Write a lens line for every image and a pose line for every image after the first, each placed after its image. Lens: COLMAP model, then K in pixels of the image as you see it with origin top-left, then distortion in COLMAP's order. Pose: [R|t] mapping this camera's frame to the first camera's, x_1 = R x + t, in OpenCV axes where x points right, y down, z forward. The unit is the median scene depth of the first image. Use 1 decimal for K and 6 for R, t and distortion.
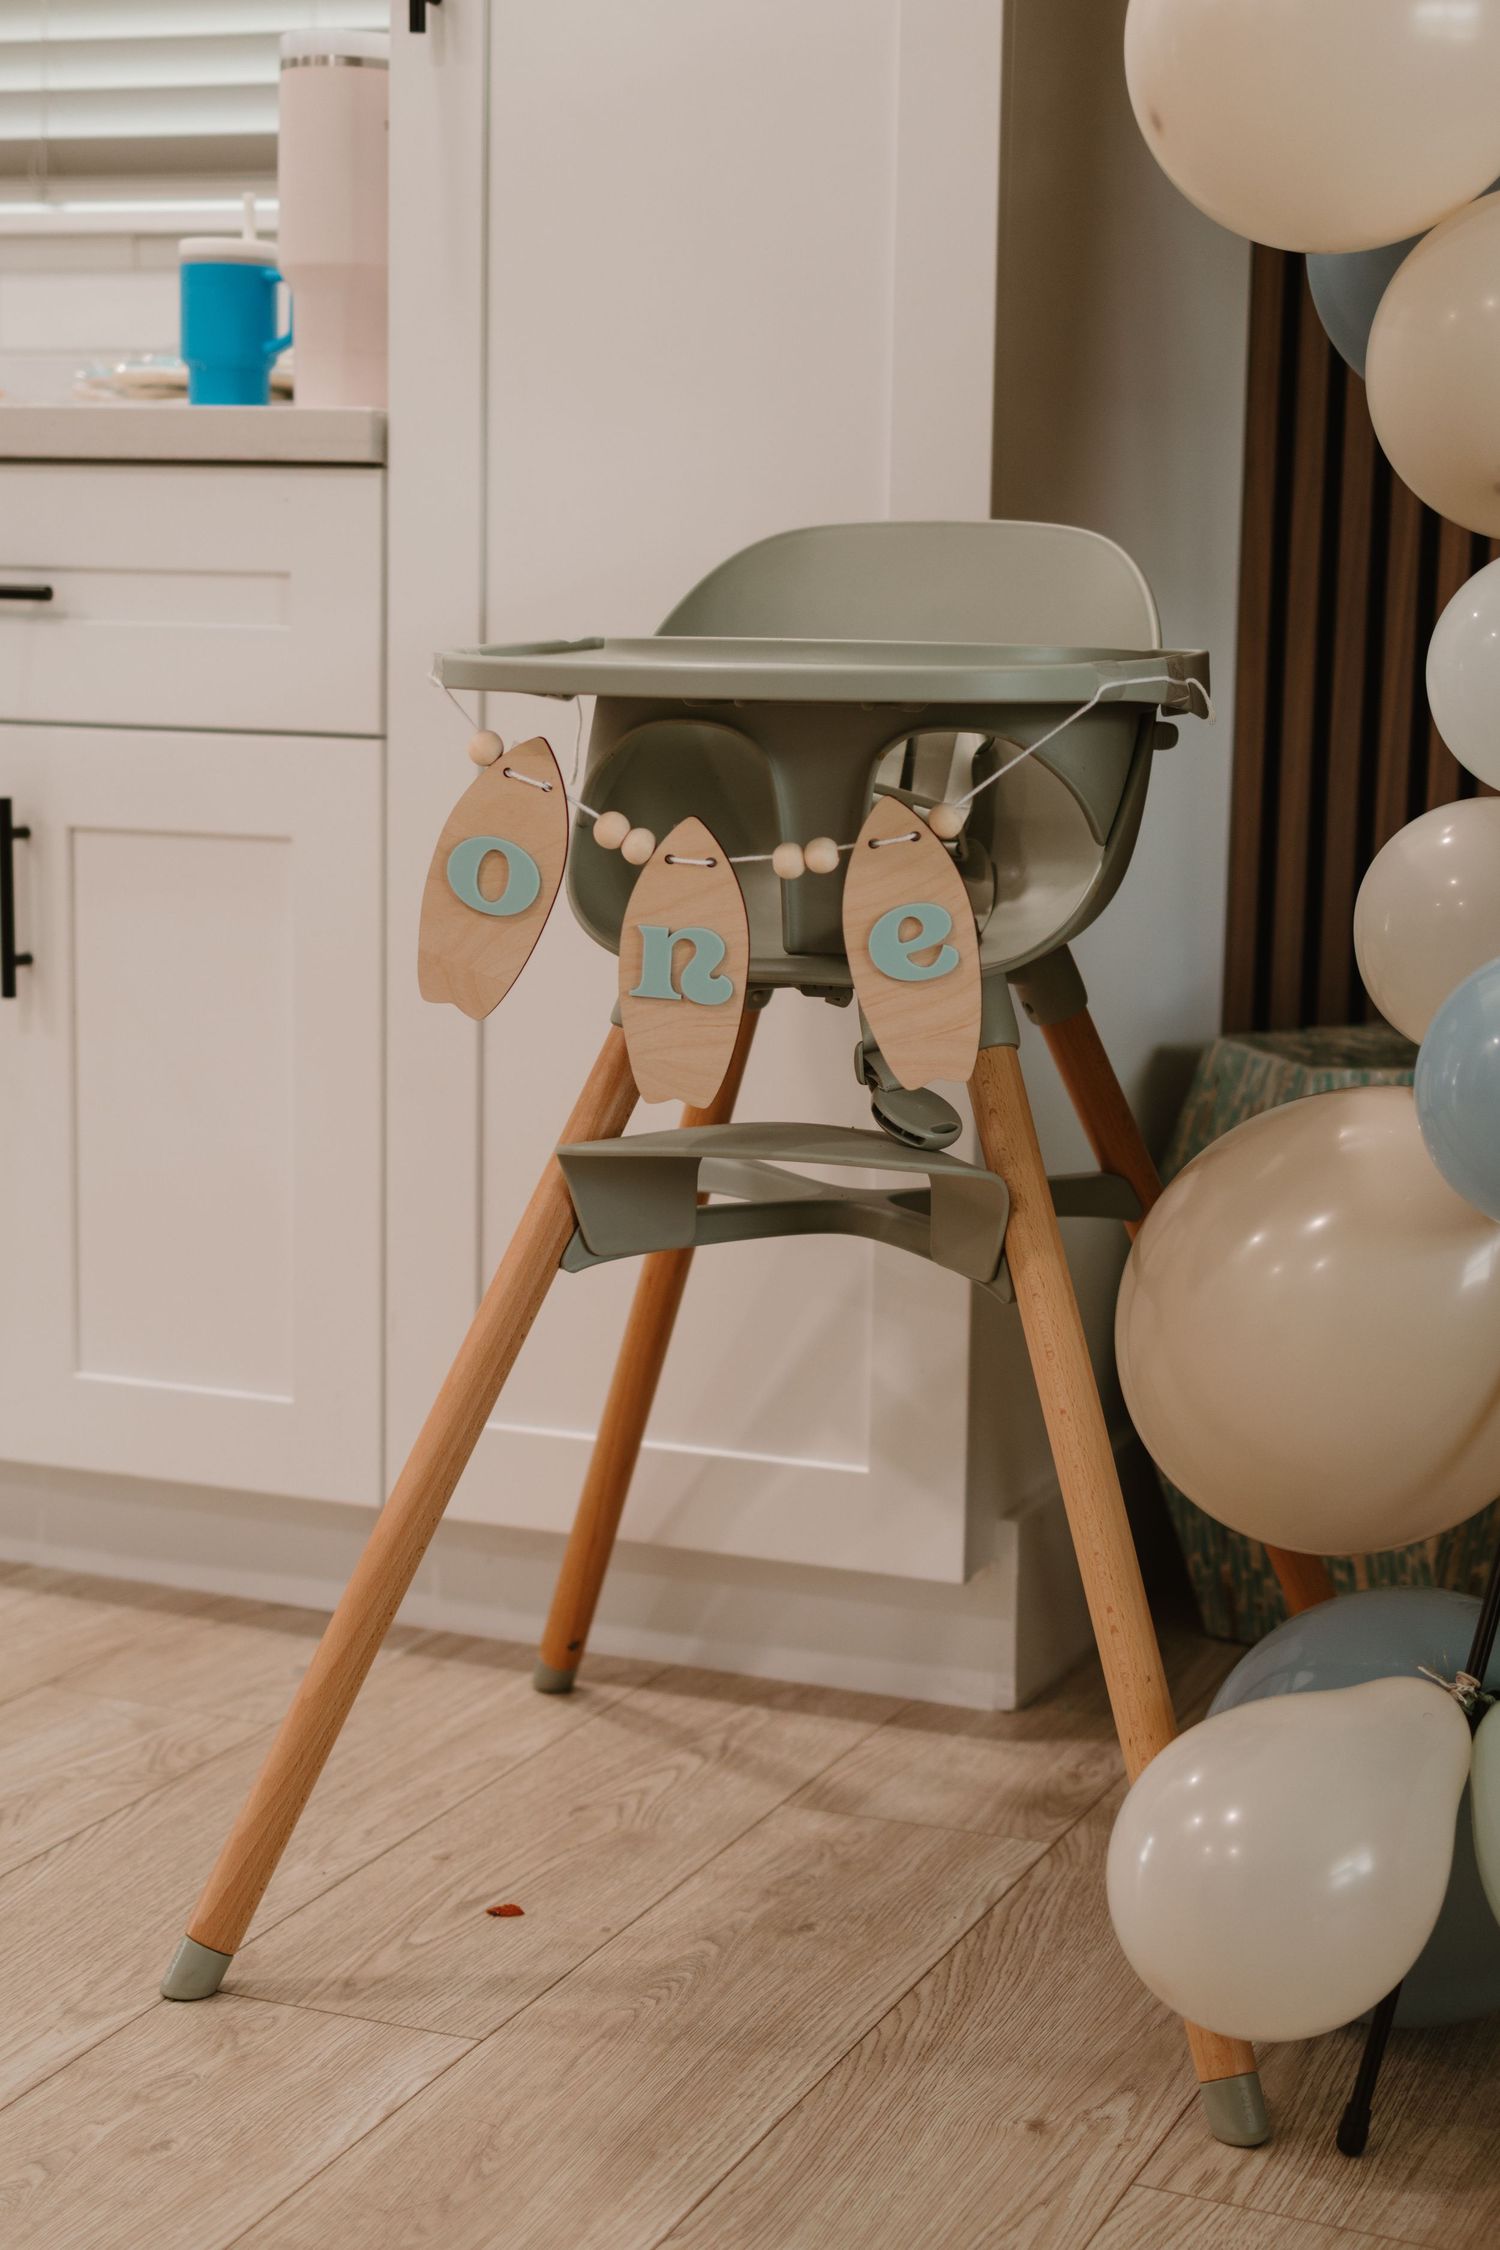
lens RADIAL K [[3574.7, 0, 750.0], [0, 3574.7, 1125.0], [0, 0, 1]] dist [0.010918, 0.000384]
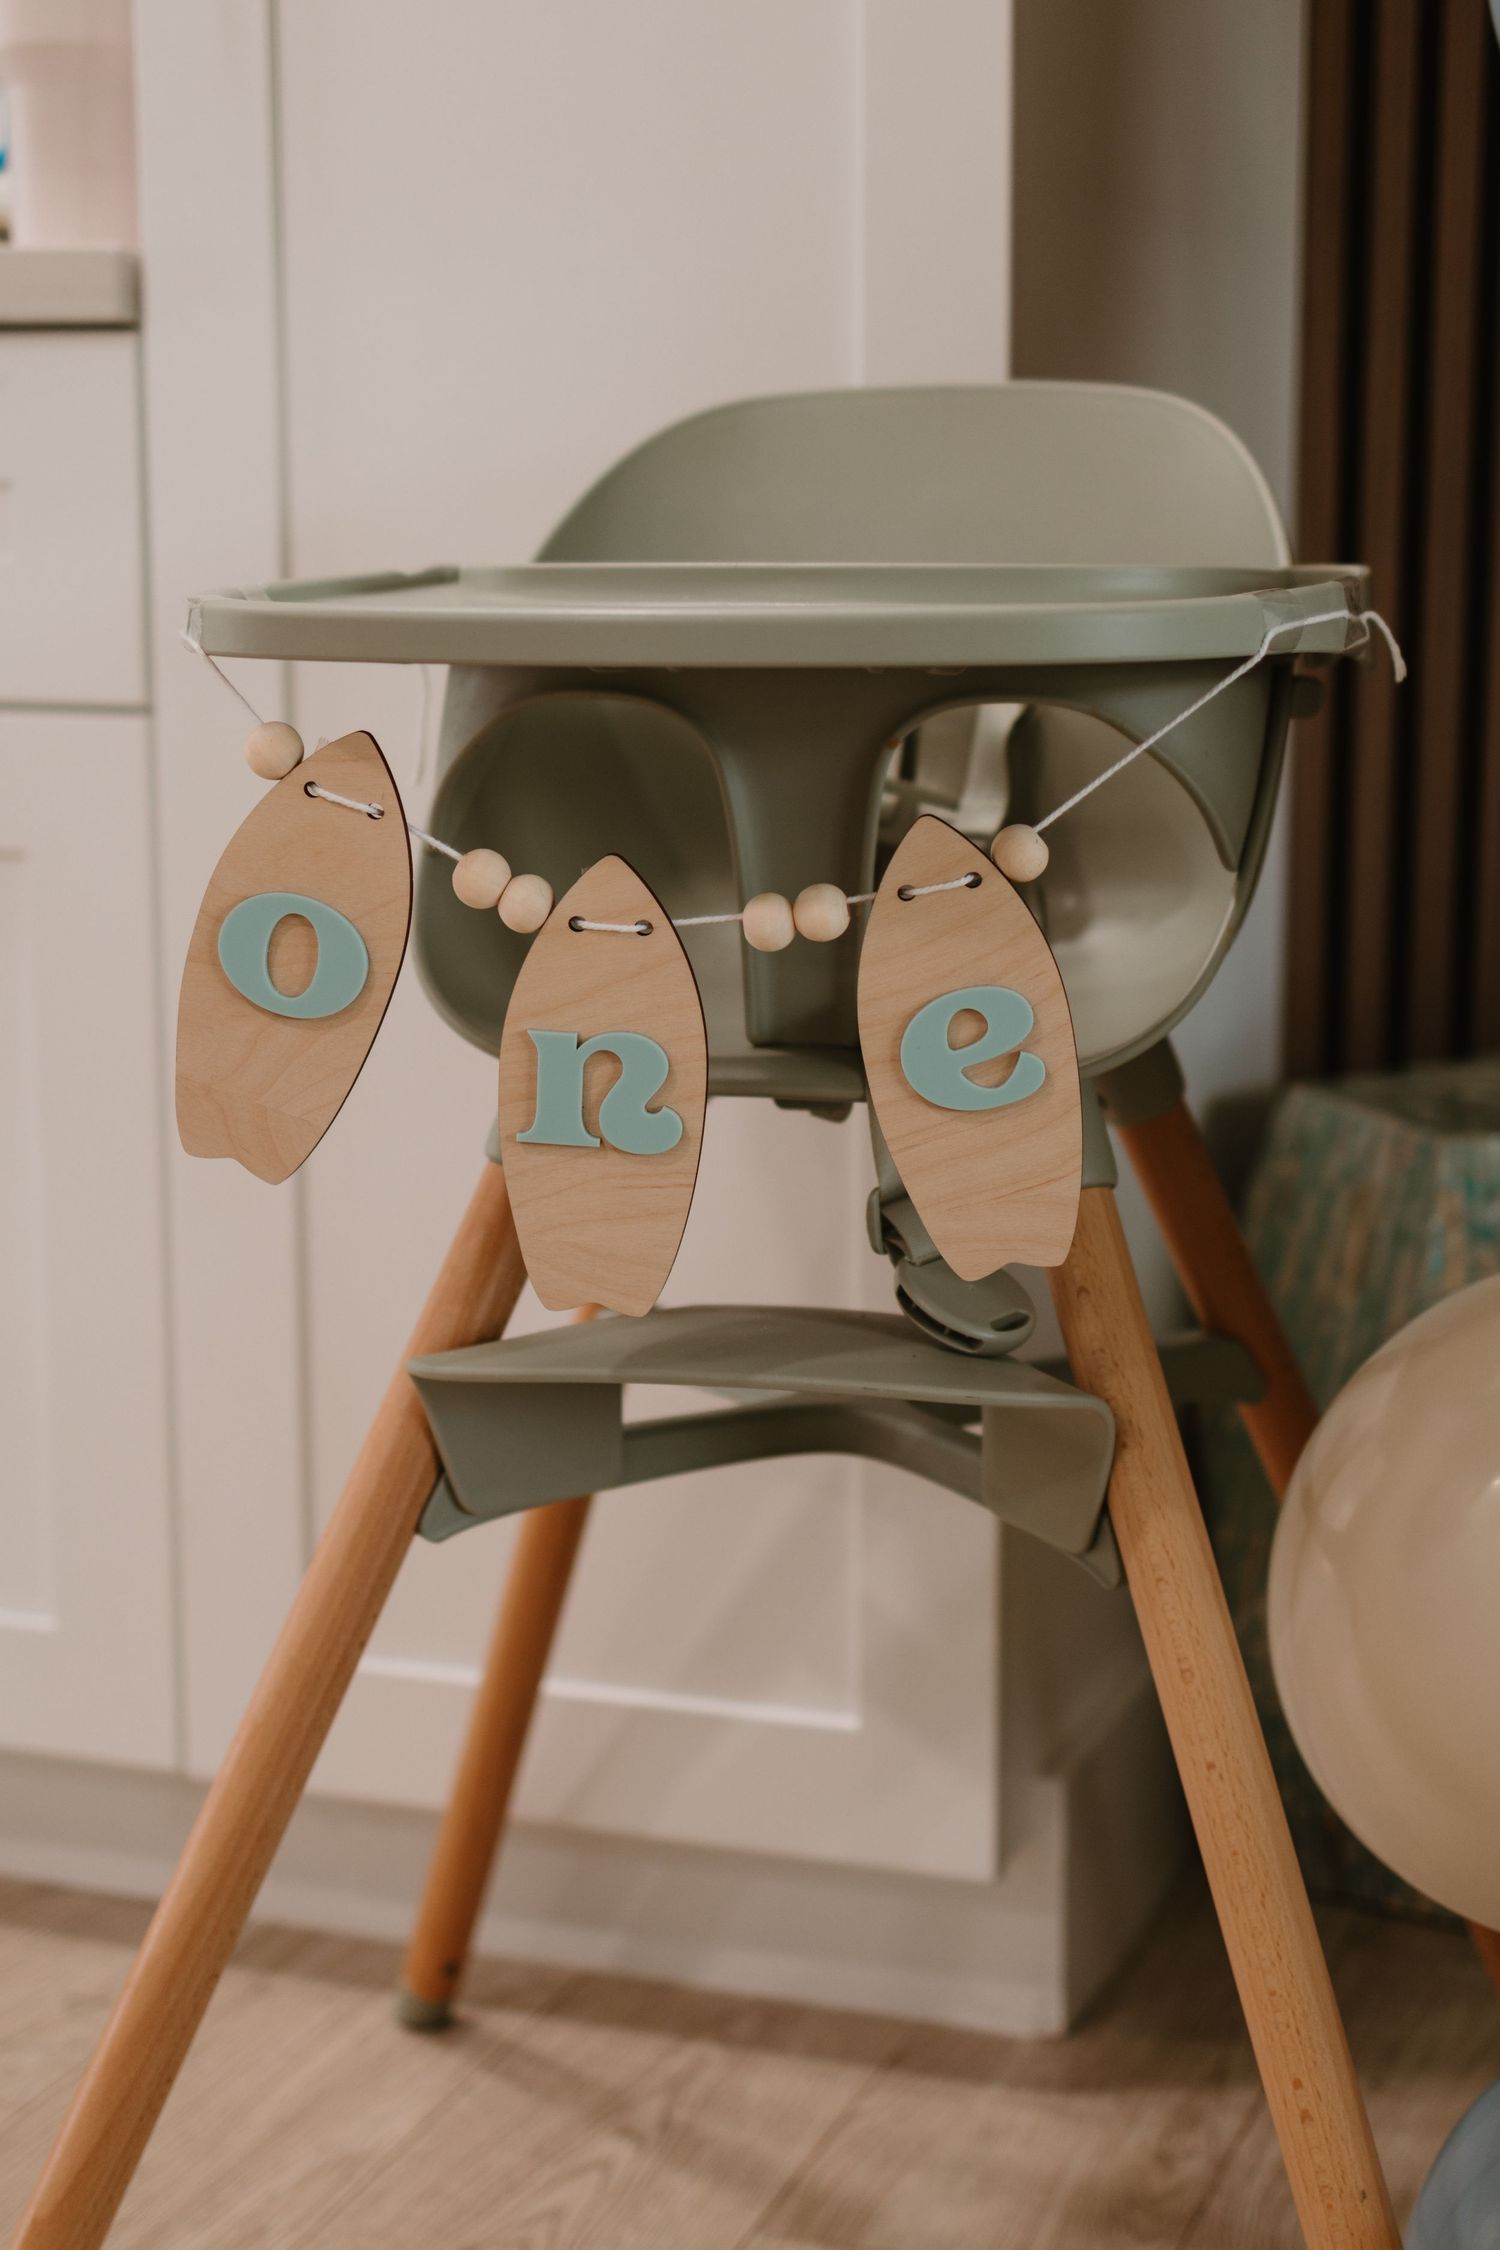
lens RADIAL K [[3710.1, 0, 750.0], [0, 3710.1, 1125.0], [0, 0, 1]] dist [0.043276, 0.061234]
pose [[0.999010, -0.025614, 0.036364, -0.015081], [0.025017, 0.999546, 0.016785, -0.044675], [-0.036778, -0.015858, 0.999198, 0.319509]]
